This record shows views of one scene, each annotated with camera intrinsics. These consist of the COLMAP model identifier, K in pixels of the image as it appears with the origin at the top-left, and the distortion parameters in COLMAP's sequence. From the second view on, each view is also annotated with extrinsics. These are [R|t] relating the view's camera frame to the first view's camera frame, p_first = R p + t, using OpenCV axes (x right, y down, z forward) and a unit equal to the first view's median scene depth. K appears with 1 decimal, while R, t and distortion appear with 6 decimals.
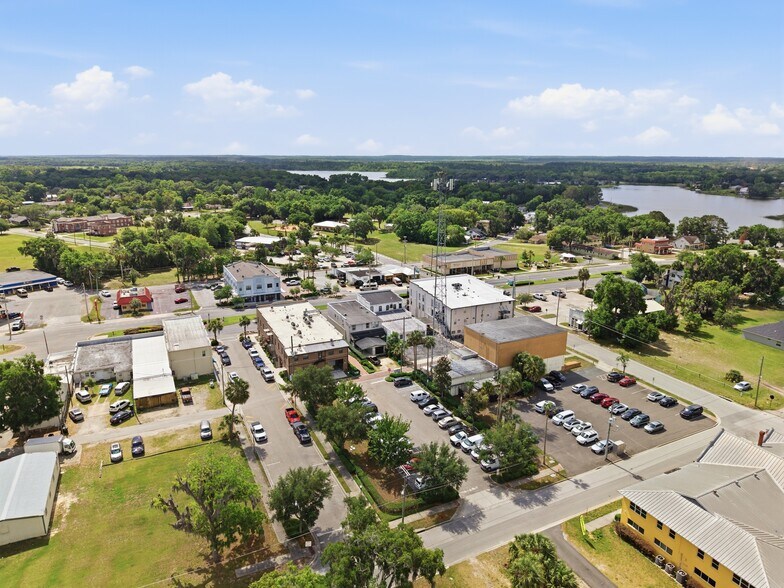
lens RADIAL K [[521.0, 0, 392.0], [0, 521.0, 294.0], [0, 0, 1]] dist [0.057481, -0.076400]
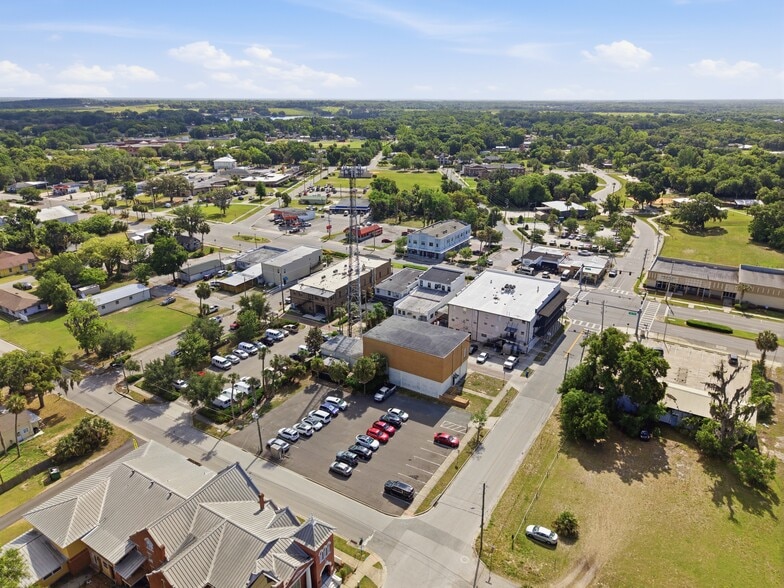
lens RADIAL K [[521.0, 0, 392.0], [0, 521.0, 294.0], [0, 0, 1]] dist [0.057481, -0.076400]
pose [[0.535924, 0.296954, -0.790319, 0.720794], [-0.218876, 0.952965, 0.209644, -0.147642], [0.815401, 0.060629, 0.575713, 0.330576]]
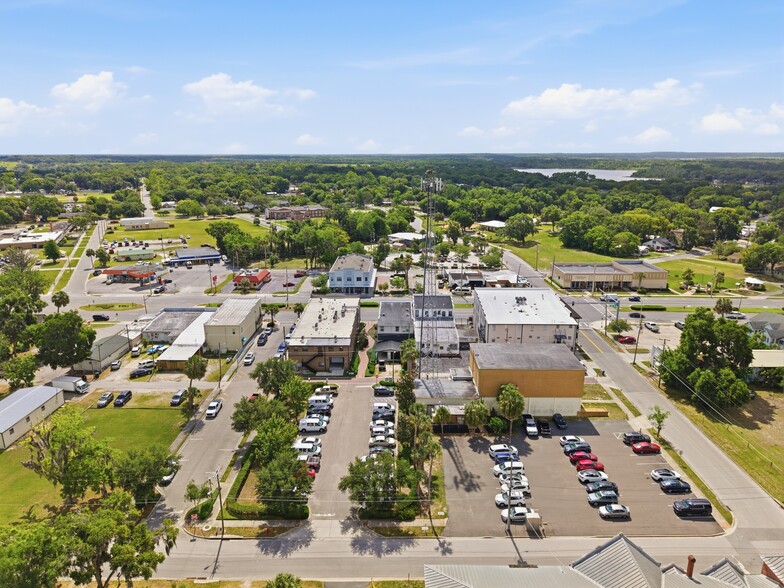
lens RADIAL K [[521.0, 0, 392.0], [0, 521.0, 294.0], [0, 0, 1]] dist [0.057481, -0.076400]
pose [[0.894163, 0.113299, -0.433169, 0.313079], [-0.111512, 0.993321, 0.029625, -0.027559], [0.433632, 0.021814, 0.900826, 0.107716]]
